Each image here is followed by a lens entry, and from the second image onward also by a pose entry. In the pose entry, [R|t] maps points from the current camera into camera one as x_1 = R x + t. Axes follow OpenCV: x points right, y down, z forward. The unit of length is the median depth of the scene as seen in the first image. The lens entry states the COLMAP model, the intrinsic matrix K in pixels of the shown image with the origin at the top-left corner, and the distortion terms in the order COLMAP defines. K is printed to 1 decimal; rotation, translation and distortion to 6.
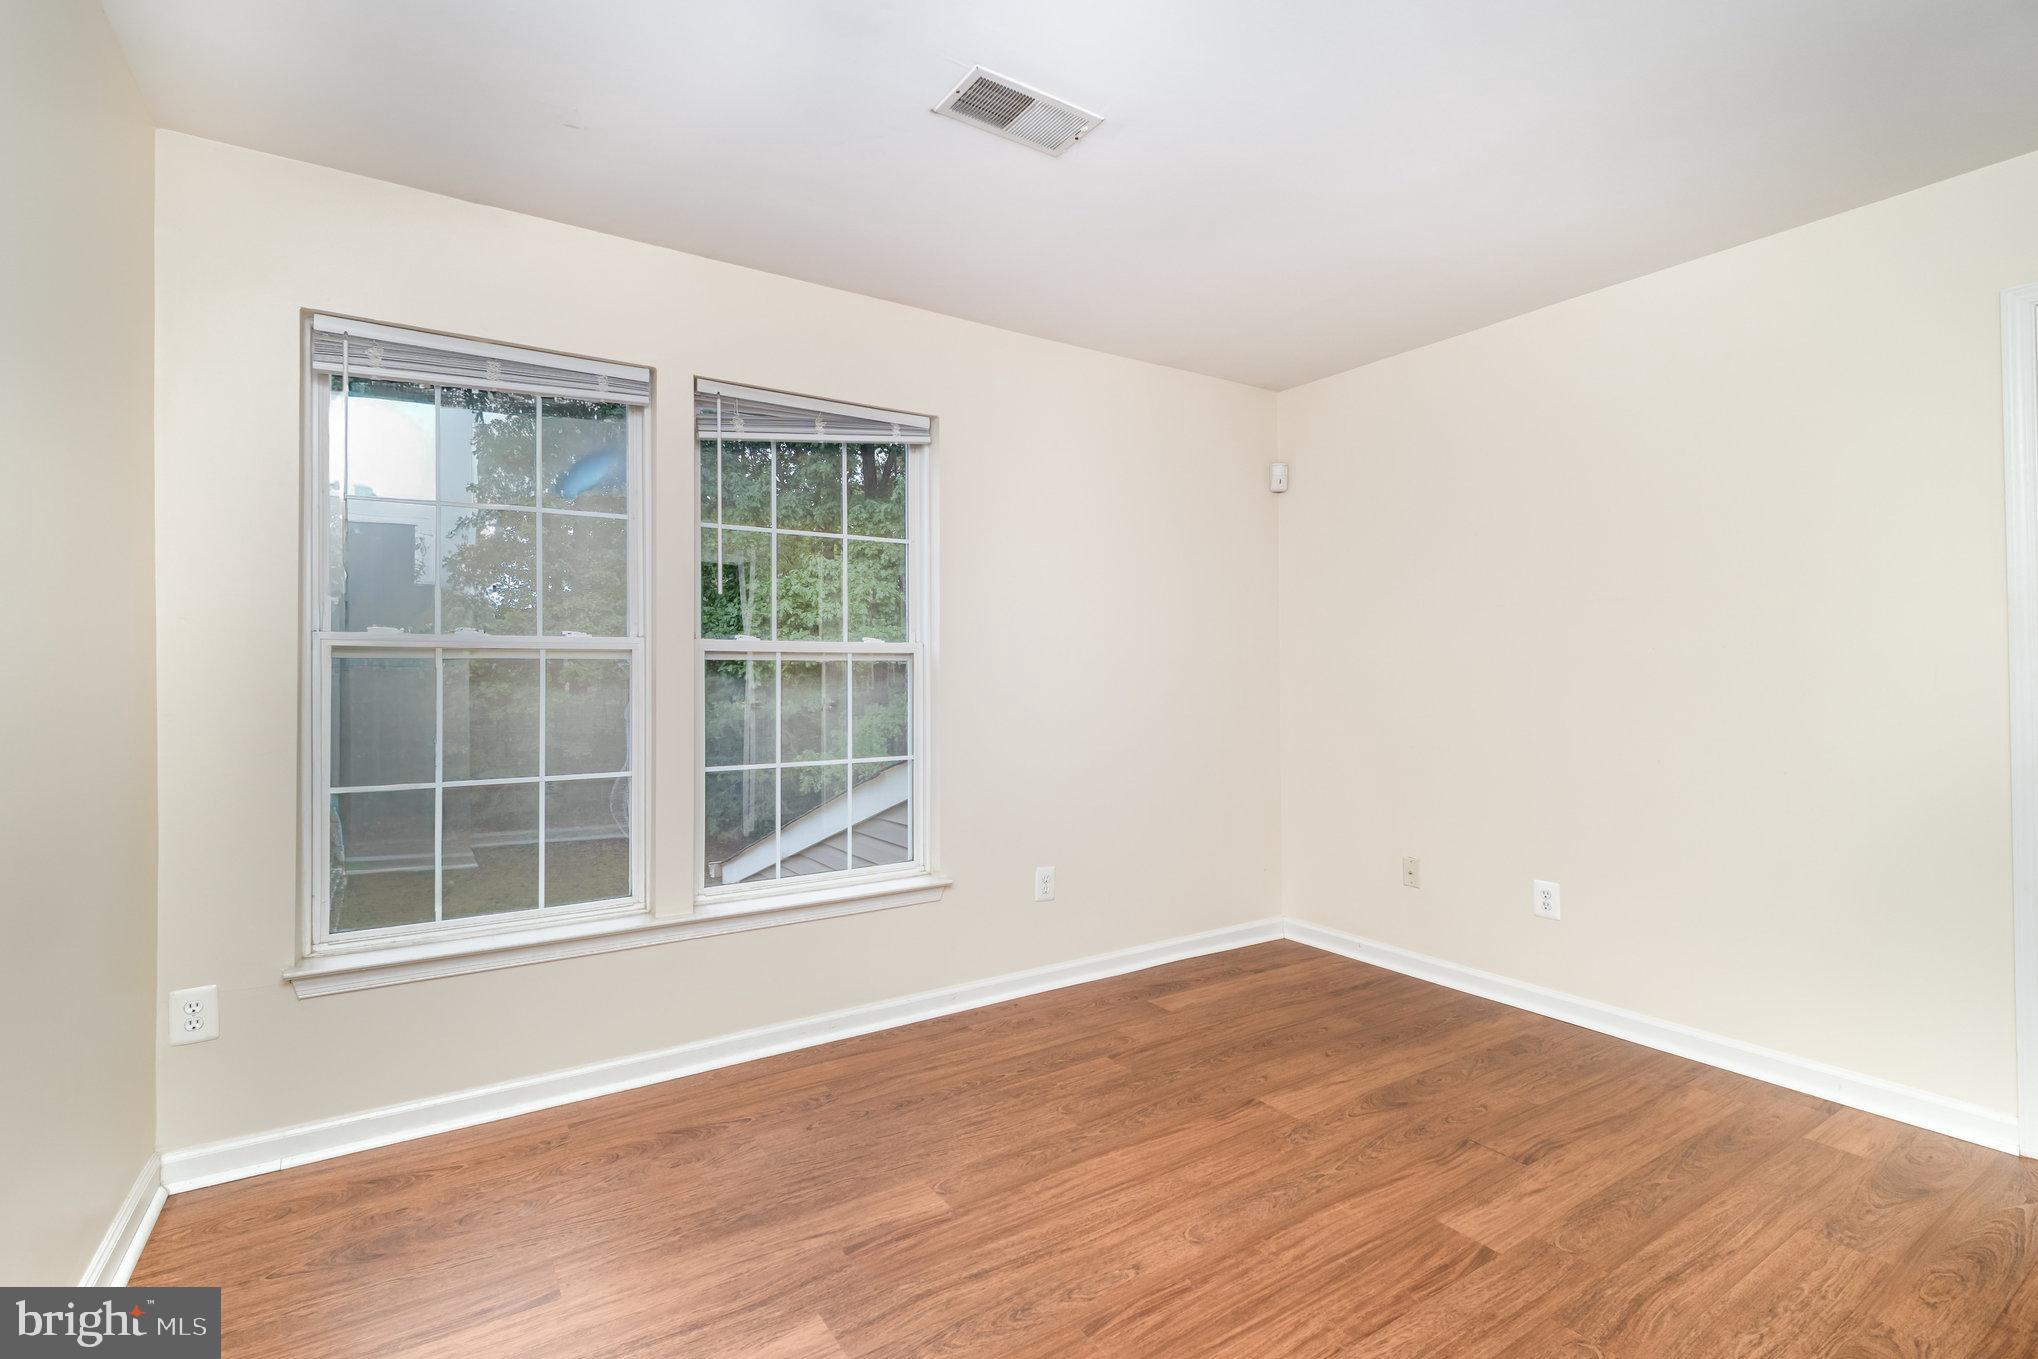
lens RADIAL K [[940.8, 0, 990.5], [0, 940.8, 663.8], [0, 0, 1]] dist [-0.005884, -0.003729]
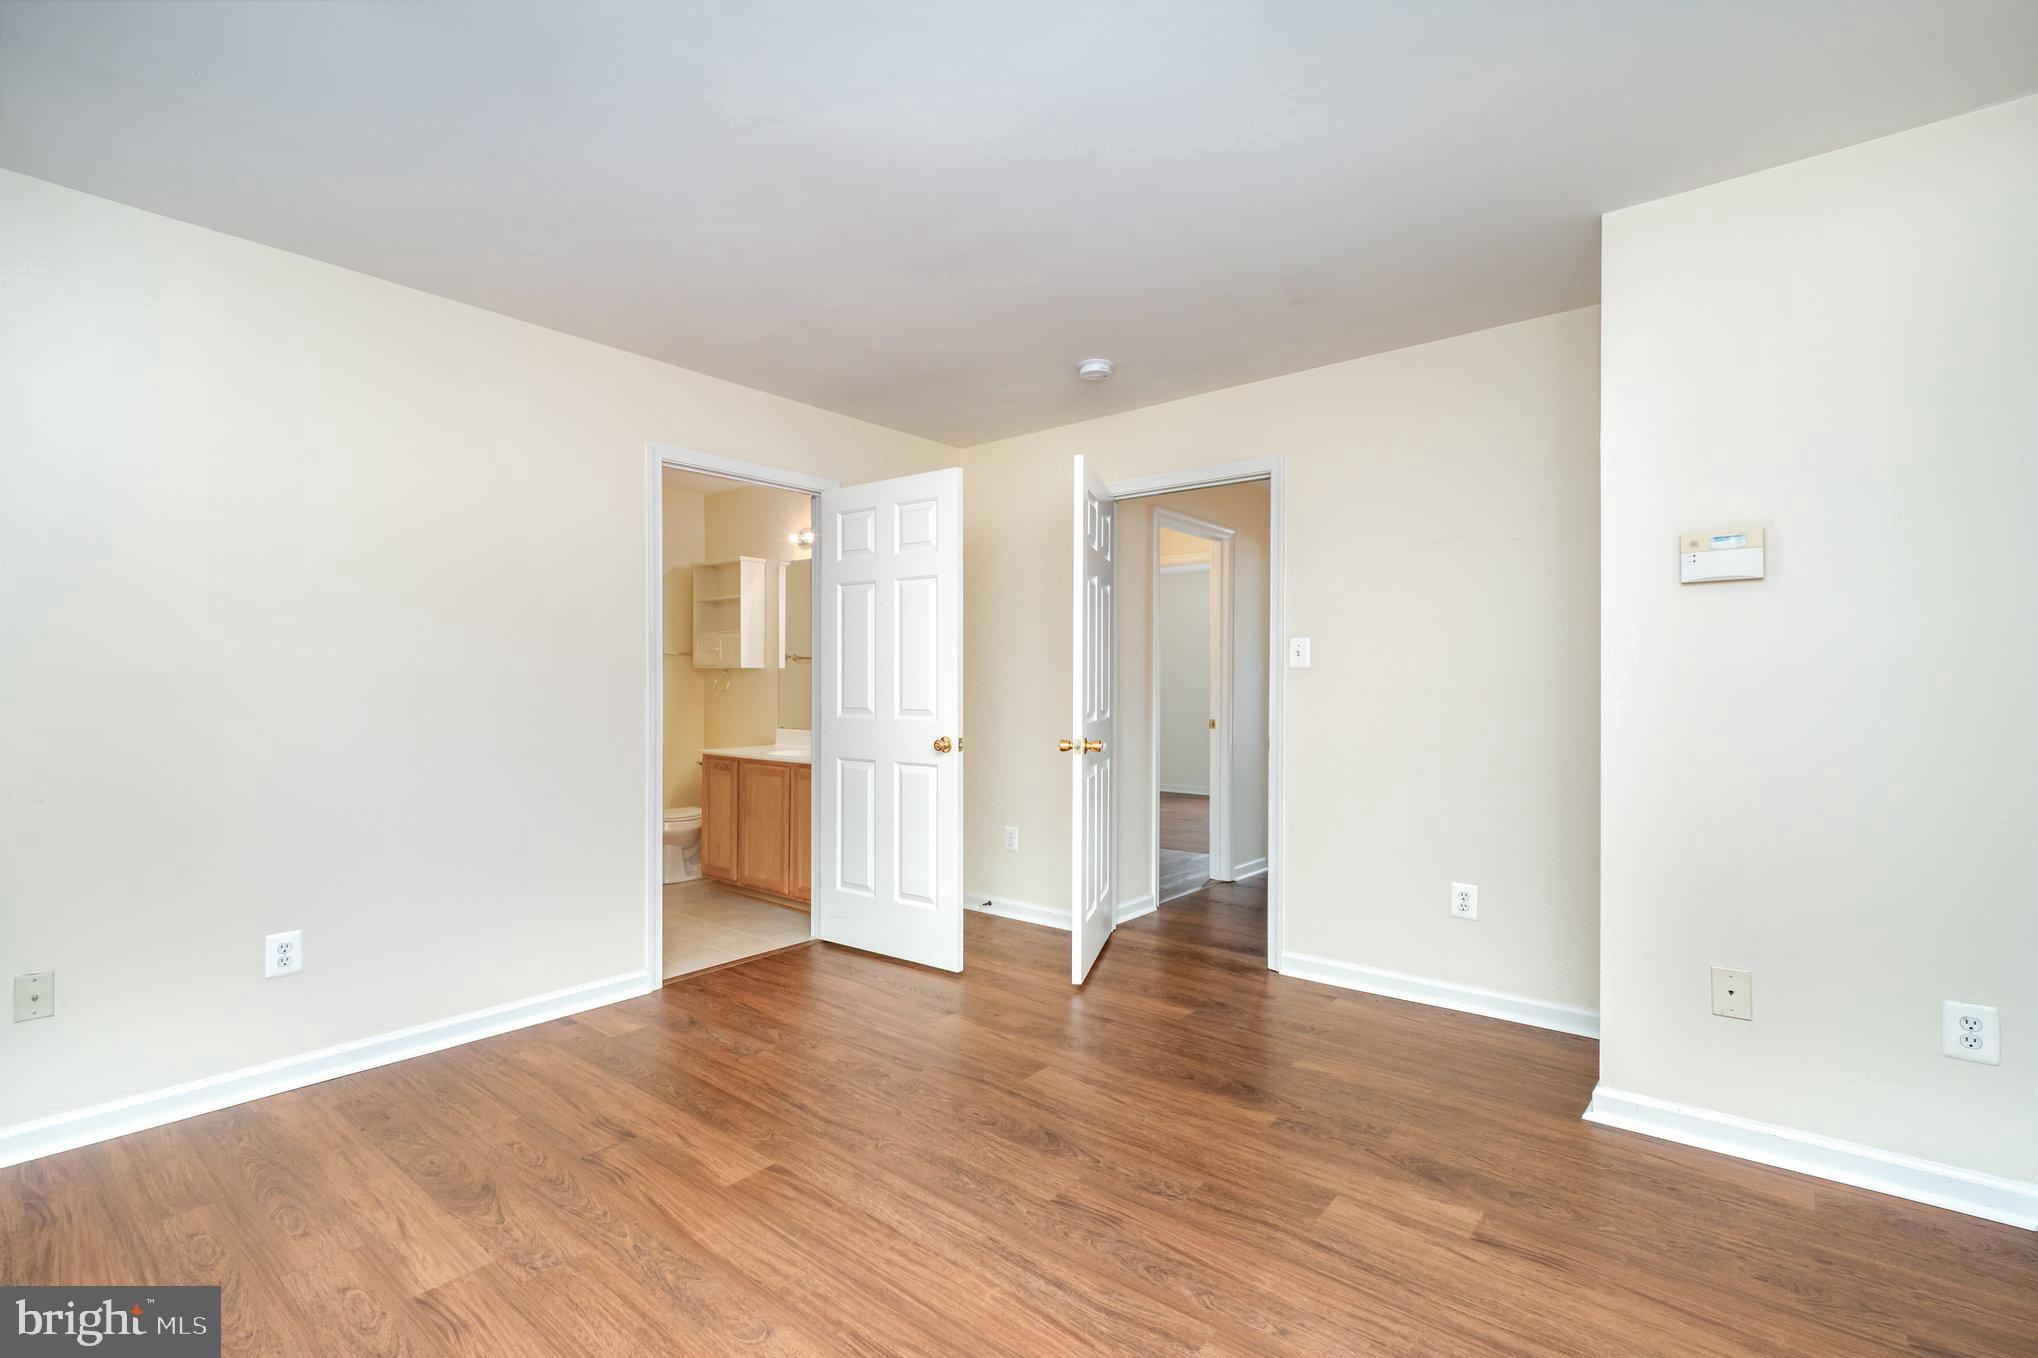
lens RADIAL K [[906.1, 0, 1032.1], [0, 906.1, 676.2], [0, 0, 1]] dist [-0.013186, -0.000368]
pose [[-0.324915, 0.011815, 0.945670, -0.604089], [-0.007361, 0.999860, -0.015021, 0.010079], [-0.945715, -0.011842, -0.324782, 0.950093]]
